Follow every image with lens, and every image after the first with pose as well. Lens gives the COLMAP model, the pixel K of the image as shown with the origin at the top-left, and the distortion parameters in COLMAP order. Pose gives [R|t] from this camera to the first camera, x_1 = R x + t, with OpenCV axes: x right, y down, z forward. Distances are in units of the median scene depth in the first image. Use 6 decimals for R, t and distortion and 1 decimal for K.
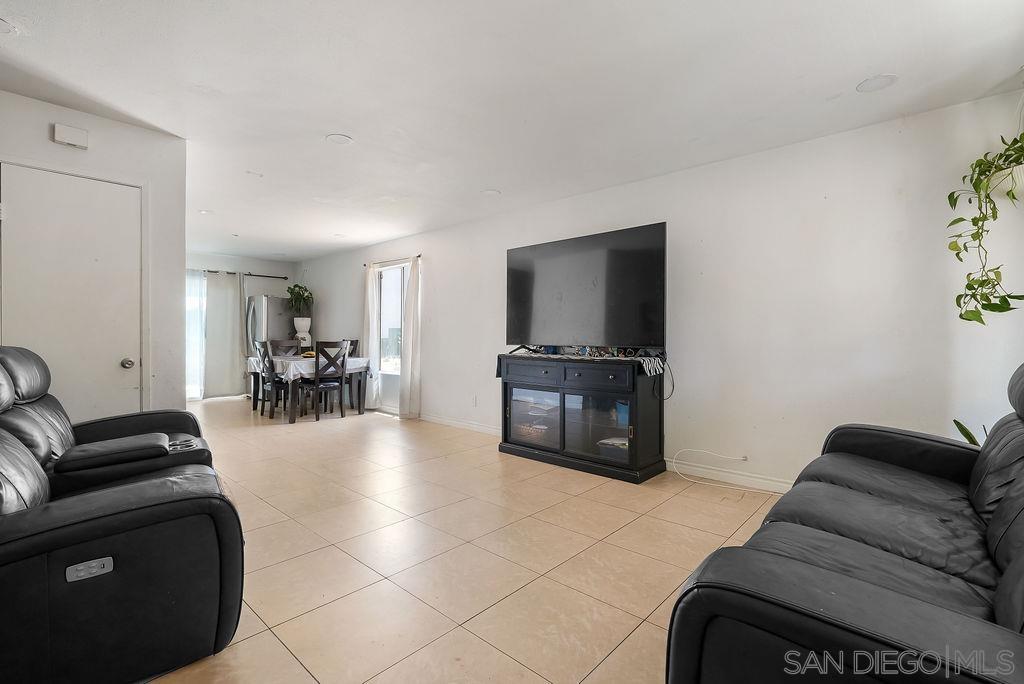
lens RADIAL K [[464.5, 0, 509.0], [0, 464.5, 339.1], [0, 0, 1]] dist [-0.014949, 0.004520]
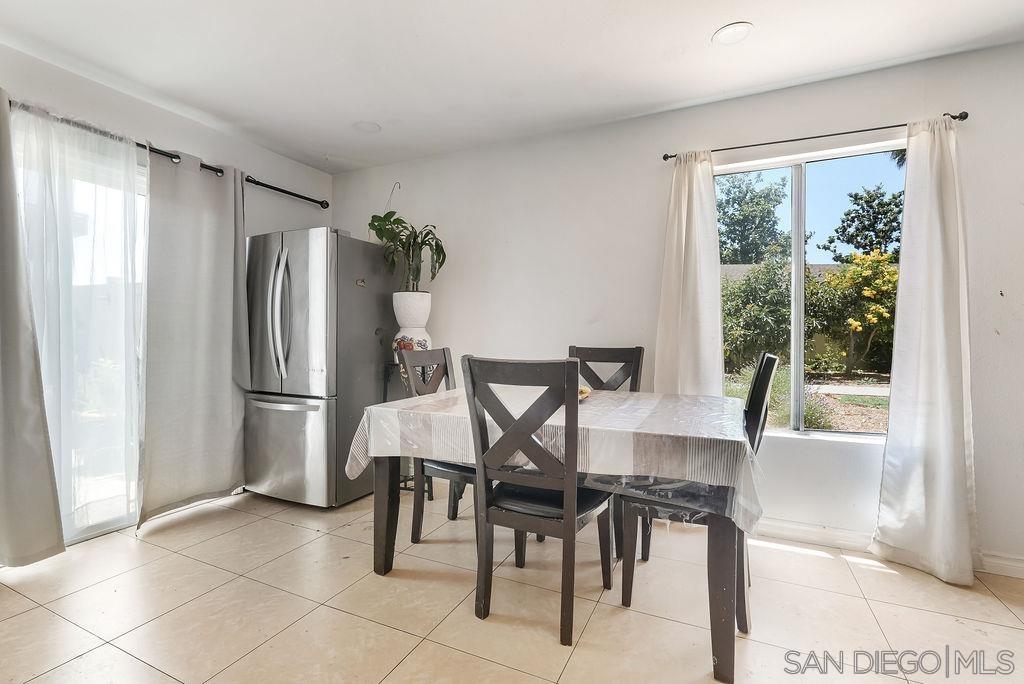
lens RADIAL K [[464.5, 0, 512.7], [0, 464.5, 336.5], [0, 0, 1]] dist [-0.014949, 0.004520]
pose [[0.957775, -0.007892, 0.287409, -0.846201], [0.006280, 0.999959, 0.006528, -0.015889], [-0.287449, -0.004448, 0.957786, 1.022814]]
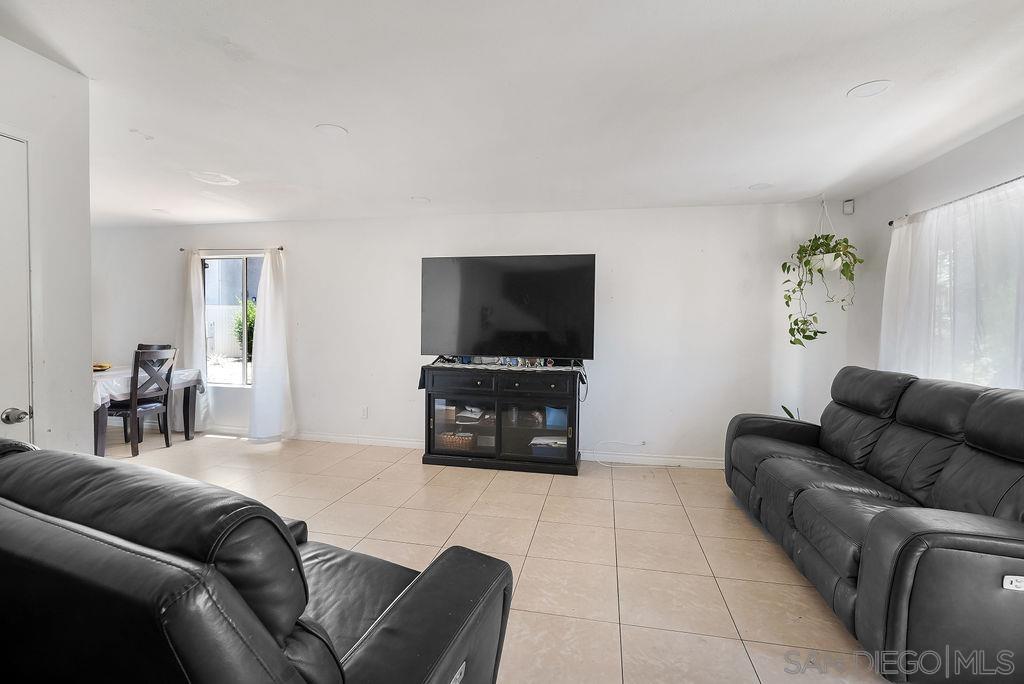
lens RADIAL K [[464.5, 0, 514.1], [0, 464.5, 338.6], [0, 0, 1]] dist [-0.014949, 0.004520]
pose [[0.858099, -0.005743, 0.513452, -0.360294], [-0.006865, 0.999720, 0.022656, -0.048269], [-0.513438, -0.022966, 0.857819, 0.058932]]
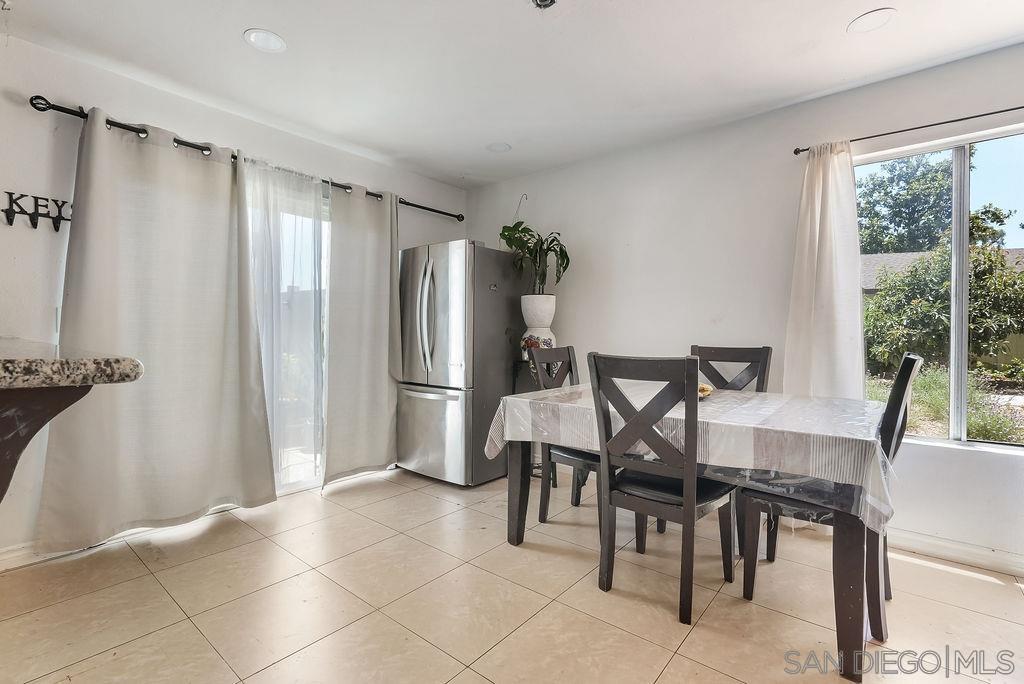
lens RADIAL K [[464.5, 0, 512.1], [0, 464.5, 335.9], [0, 0, 1]] dist [-0.014949, 0.004520]
pose [[0.999286, -0.005219, 0.037426, -0.861581], [0.005037, 0.999975, 0.004967, -0.015862], [-0.037451, -0.004775, 0.999287, 0.977999]]
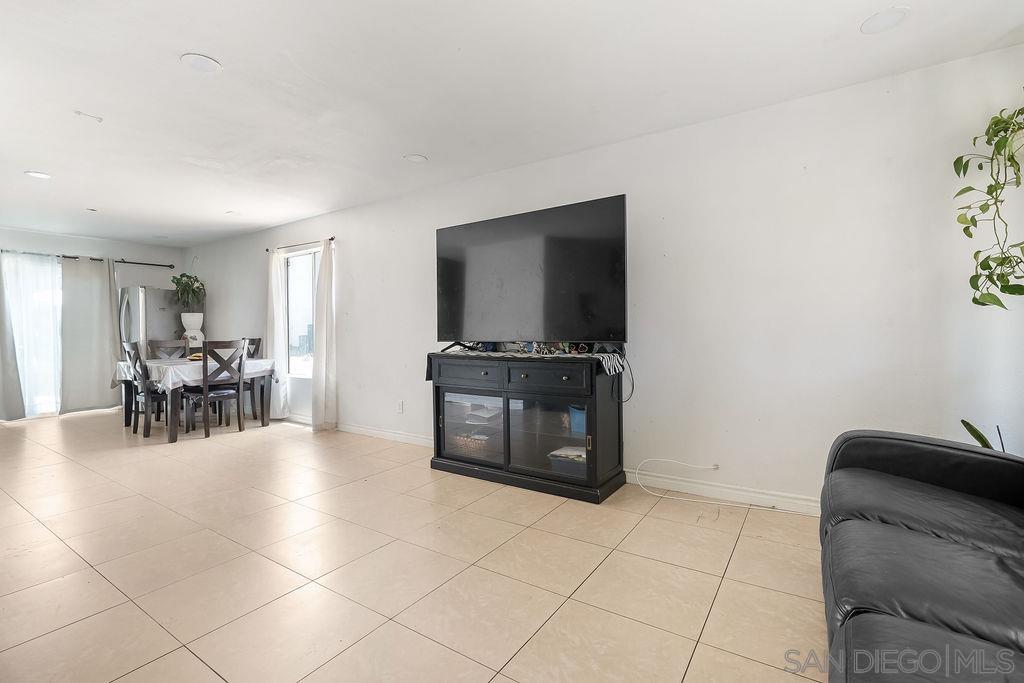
lens RADIAL K [[464.5, 0, 507.7], [0, 464.5, 338.0], [0, 0, 1]] dist [-0.014949, 0.004520]
pose [[0.988987, -0.016066, 0.147130, -0.003838], [0.014785, 0.999843, 0.009799, -0.000480], [-0.147265, -0.007516, 0.989069, 0.148059]]
